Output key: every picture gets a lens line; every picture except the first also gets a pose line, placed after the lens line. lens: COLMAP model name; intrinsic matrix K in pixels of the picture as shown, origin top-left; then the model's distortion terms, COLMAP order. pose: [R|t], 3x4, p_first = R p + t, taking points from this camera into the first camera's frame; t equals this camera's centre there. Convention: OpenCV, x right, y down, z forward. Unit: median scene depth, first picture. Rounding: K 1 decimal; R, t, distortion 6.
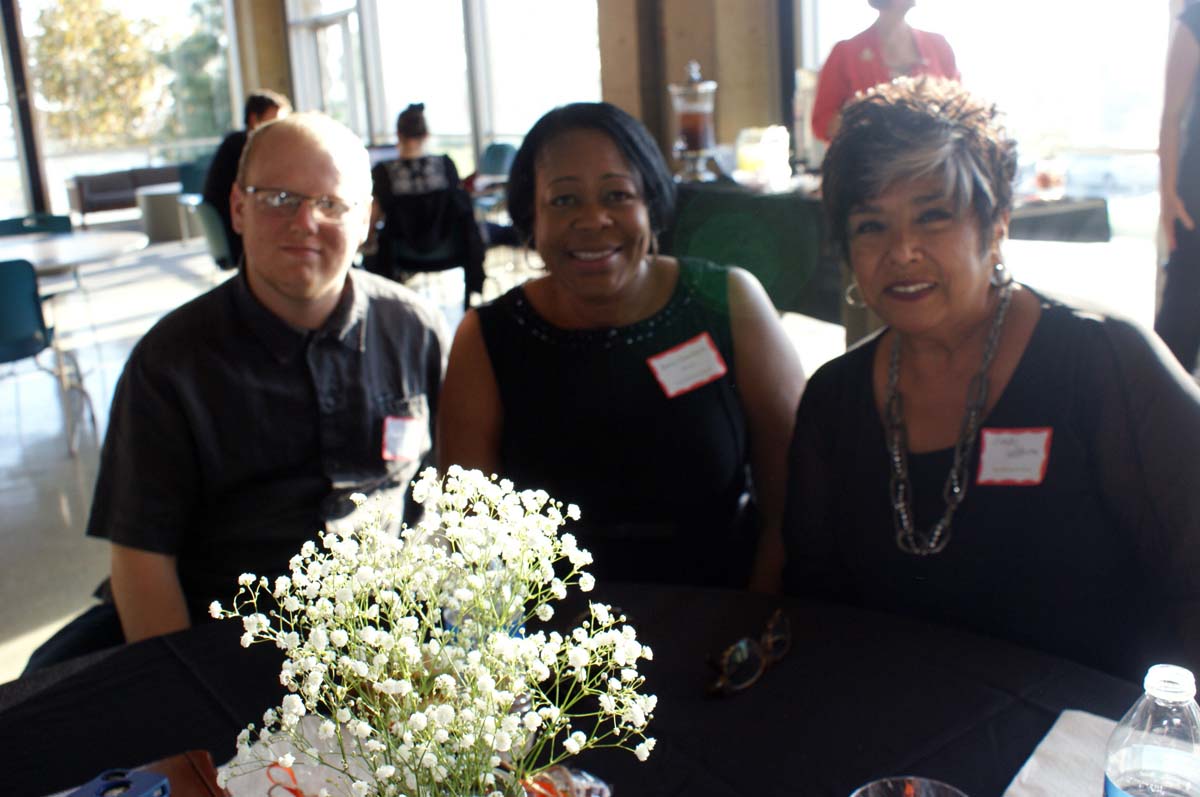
lens RADIAL K [[1260.1, 0, 600.7], [0, 1260.1, 420.0], [0, 0, 1]] dist [-0.158349, 0.244055]
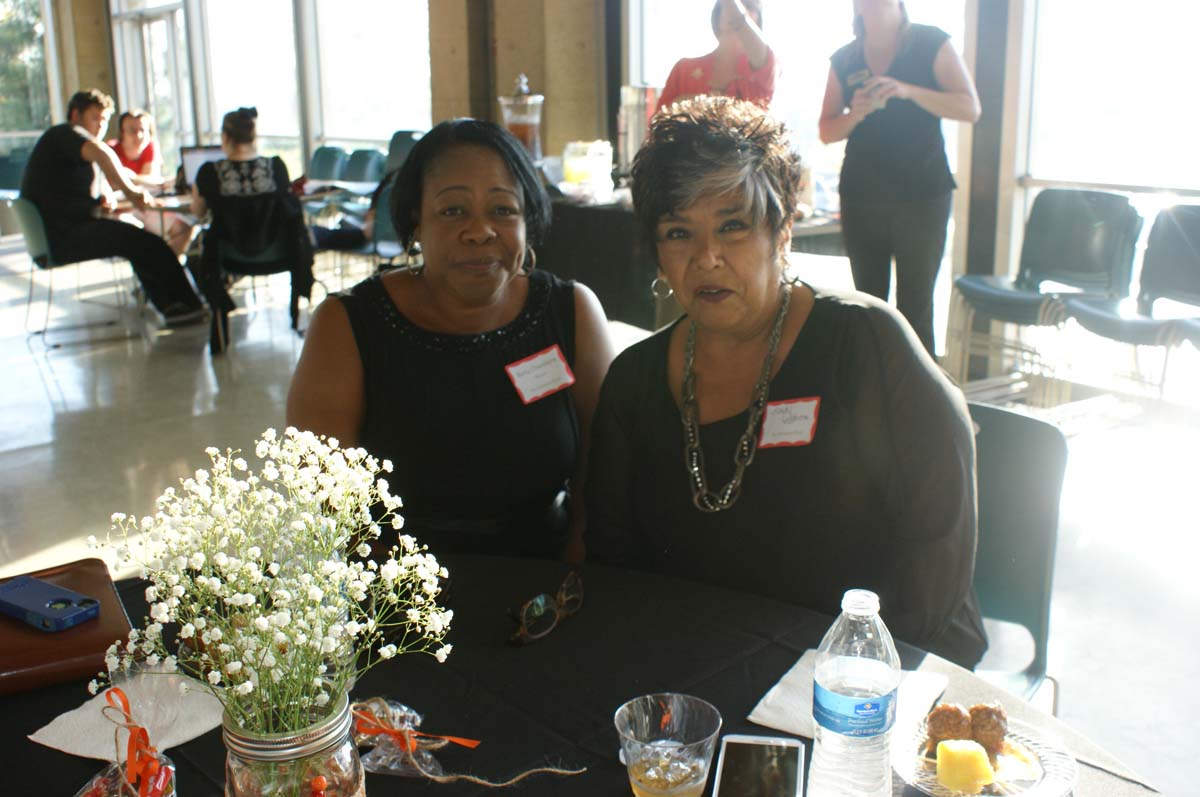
lens RADIAL K [[1260.1, 0, 600.7], [0, 1260.1, 420.0], [0, 0, 1]] dist [-0.158349, 0.244055]
pose [[0.990735, 0.008345, 0.135556, 0.013602], [-0.007465, 0.999948, -0.007001, 0.025795], [-0.135607, 0.005924, 0.990745, -0.184769]]
